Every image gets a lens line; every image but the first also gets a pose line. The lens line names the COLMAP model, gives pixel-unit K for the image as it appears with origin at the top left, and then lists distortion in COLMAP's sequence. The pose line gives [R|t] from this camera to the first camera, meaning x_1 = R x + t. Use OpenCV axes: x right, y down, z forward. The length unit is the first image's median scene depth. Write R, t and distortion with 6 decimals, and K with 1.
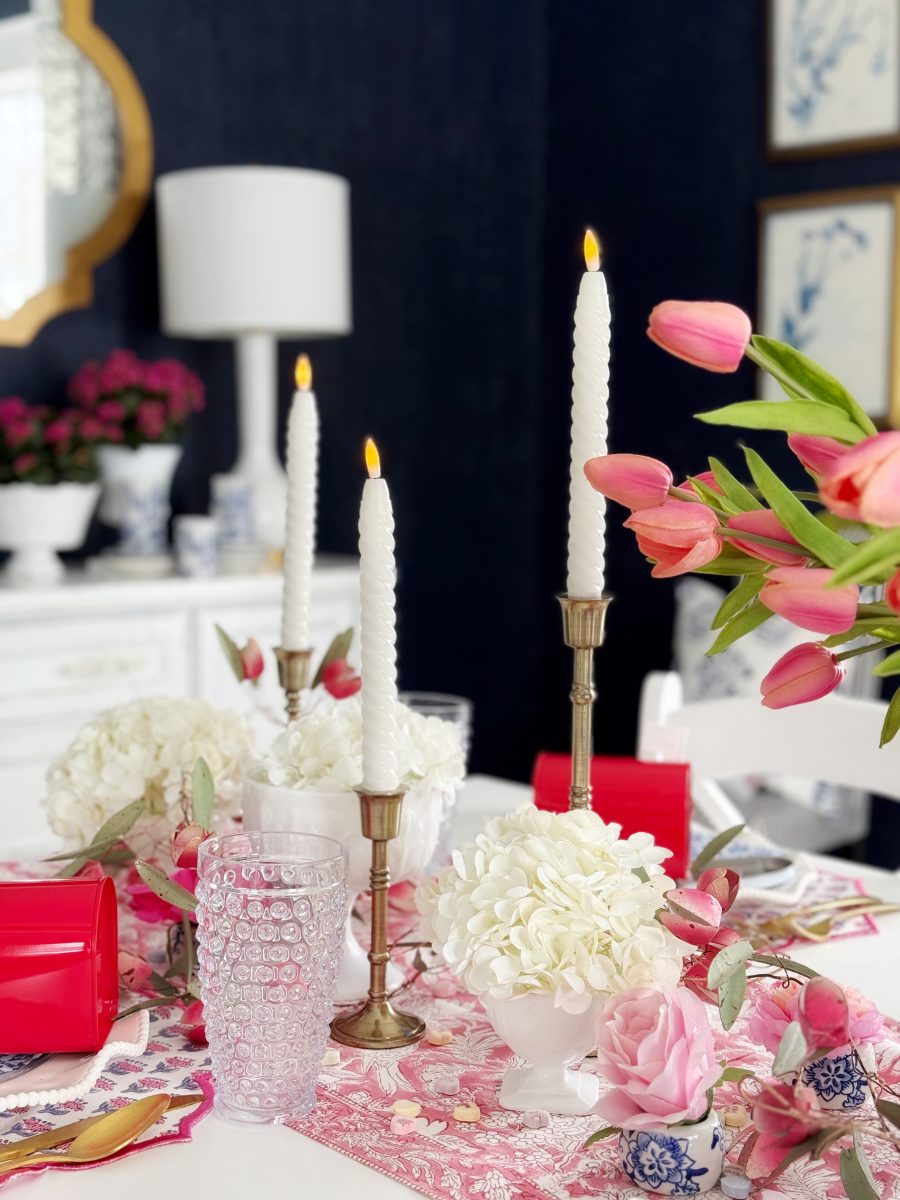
lens RADIAL K [[1663.7, 0, 446.4], [0, 1663.7, 588.3], [0, 0, 1]] dist [0.188153, -0.502993]
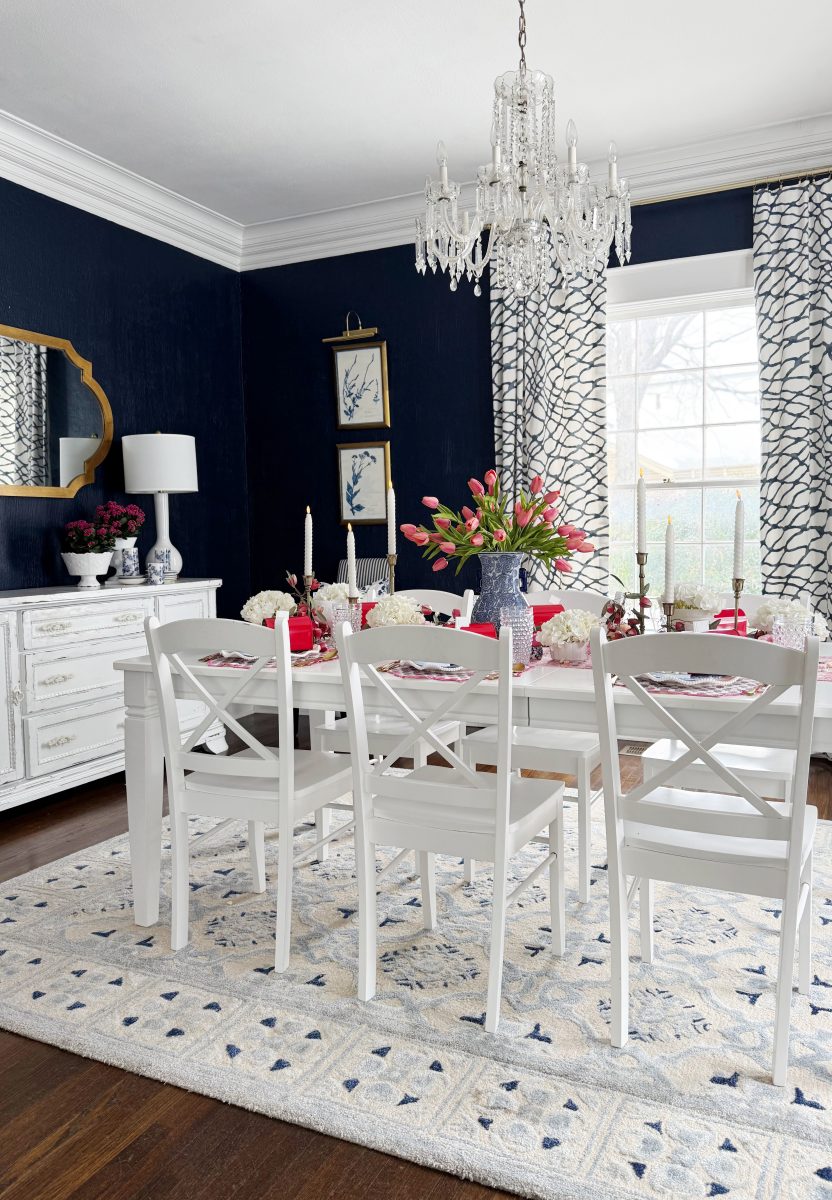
lens RADIAL K [[901.6, 0, 419.1], [0, 901.6, 594.1], [0, 0, 1]] dist [0.106126, -0.230484]
pose [[0.935679, -0.053017, 0.348845, -0.976266], [0.063320, 0.997828, -0.018189, 0.234059], [-0.347123, 0.039108, 0.937004, -1.929085]]
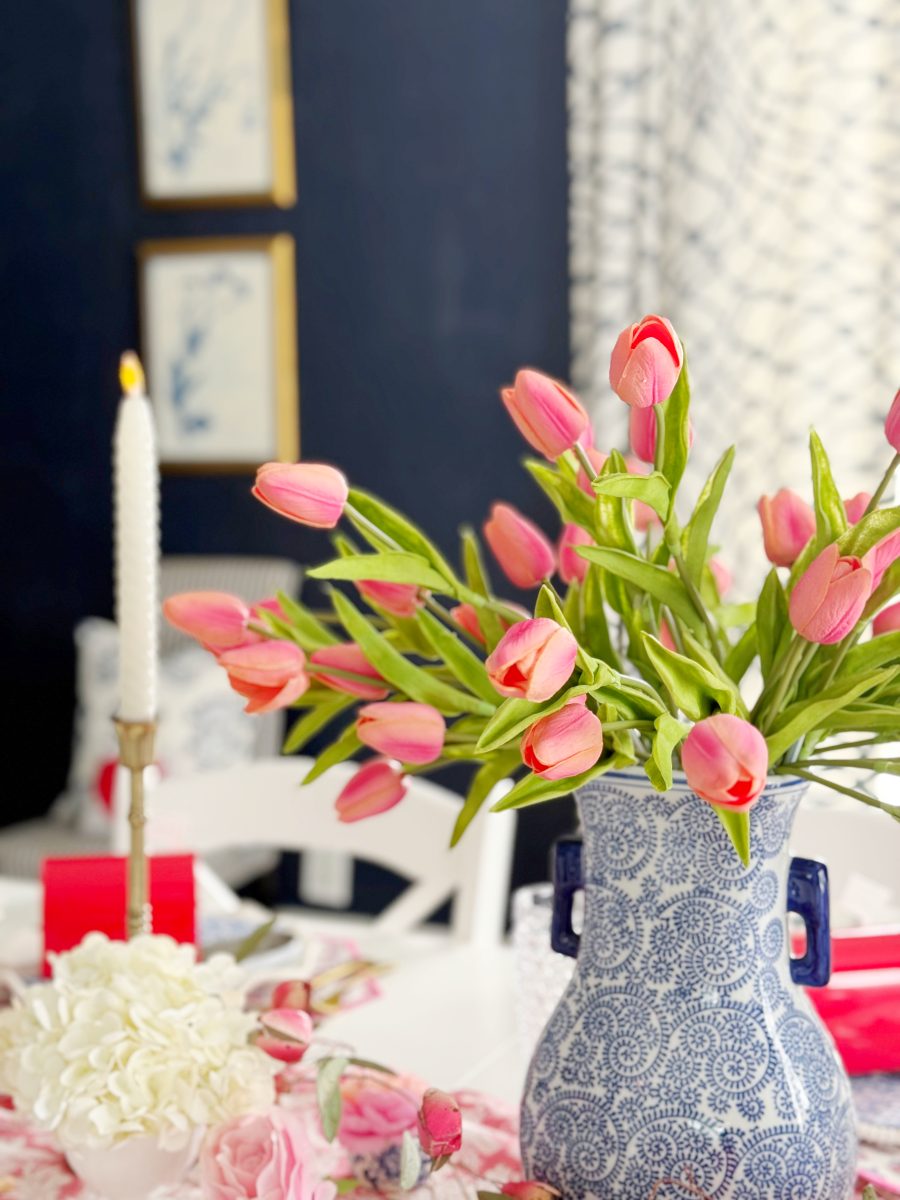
lens RADIAL K [[1663.7, 0, 446.4], [0, 1663.7, 588.3], [0, 0, 1]] dist [0.188153, -0.502993]
pose [[0.925210, -0.040391, 0.377299, -0.141798], [0.042839, 0.999080, 0.001903, -0.078394], [-0.377029, 0.014402, 0.926089, -0.004998]]
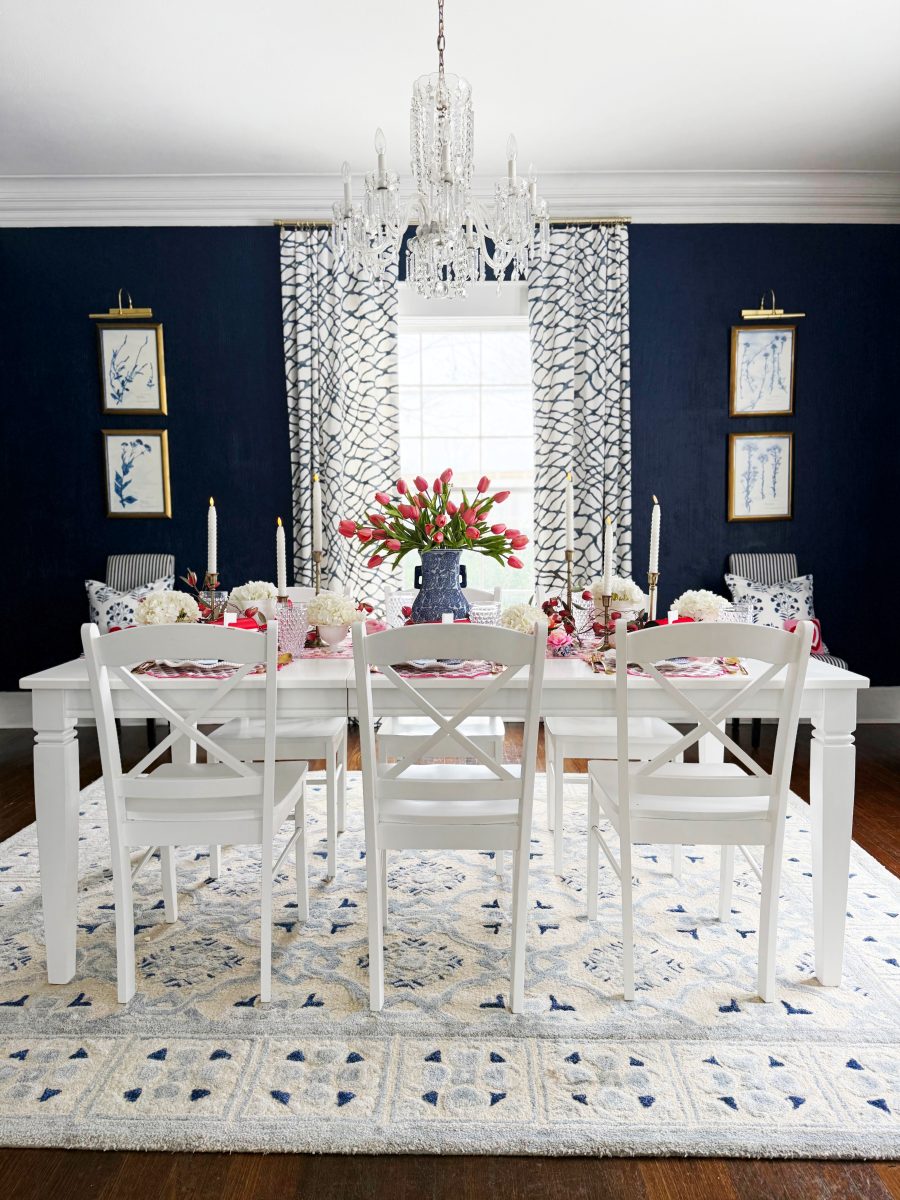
lens RADIAL K [[837.8, 0, 441.4], [0, 837.8, 612.7], [0, 0, 1]] dist [0.119940, -0.268956]
pose [[0.696456, -0.086570, 0.712358, -1.766178], [0.079277, 0.995902, 0.043520, 0.141678], [-0.713207, 0.026163, 0.700465, -1.163520]]
